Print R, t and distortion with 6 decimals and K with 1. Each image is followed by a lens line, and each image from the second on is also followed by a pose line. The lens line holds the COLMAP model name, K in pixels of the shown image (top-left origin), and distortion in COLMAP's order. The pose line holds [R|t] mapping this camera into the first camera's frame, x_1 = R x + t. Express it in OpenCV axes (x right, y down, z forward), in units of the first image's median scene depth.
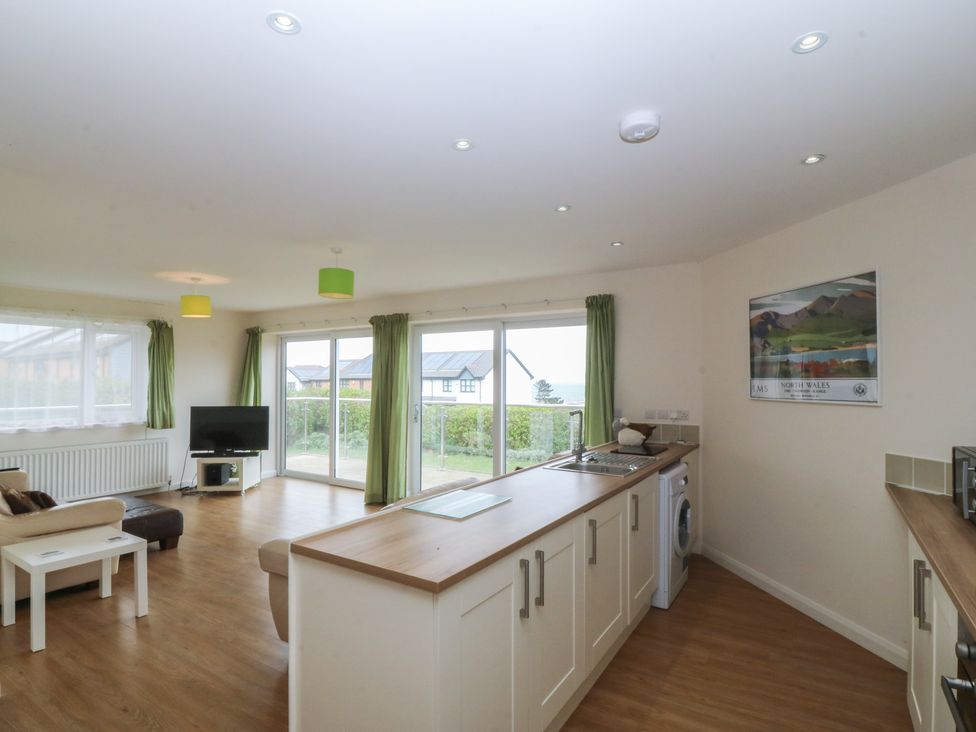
lens RADIAL K [[510.9, 0, 500.4], [0, 510.9, 376.2], [0, 0, 1]] dist [-0.001037, -0.021628]
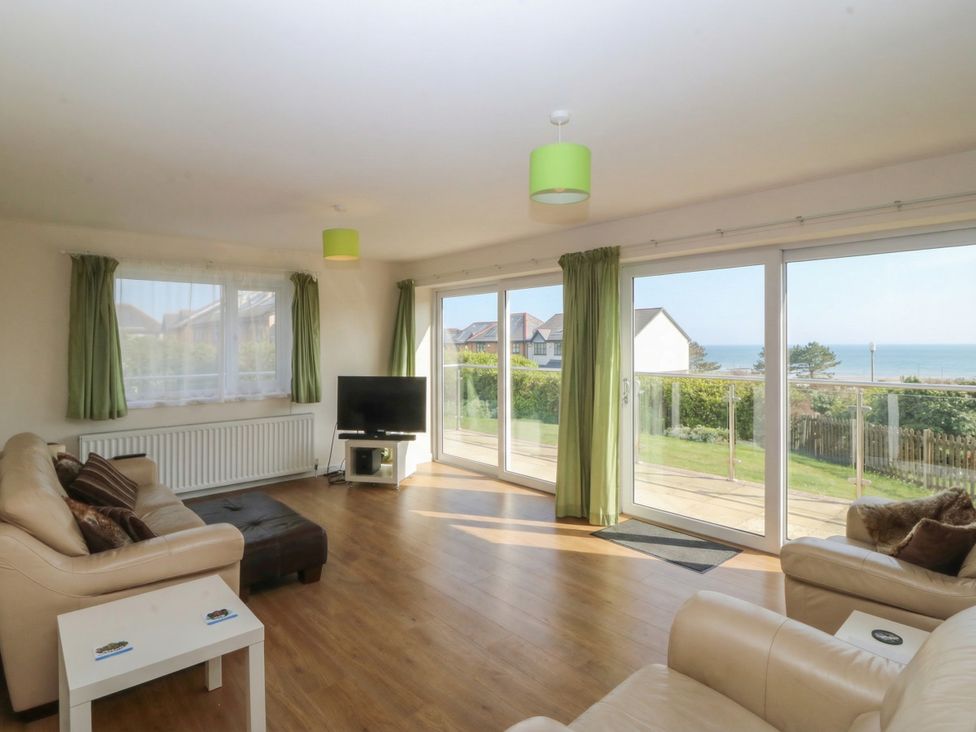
lens RADIAL K [[519.0, 0, 489.8], [0, 519.0, 350.5], [0, 0, 1]] dist [0.000348, -0.020737]
pose [[0.964798, 0.000064, -0.262994, -0.148316], [0.005619, 0.999767, 0.020856, 0.000519], [0.262934, -0.021599, 0.964572, 0.253481]]
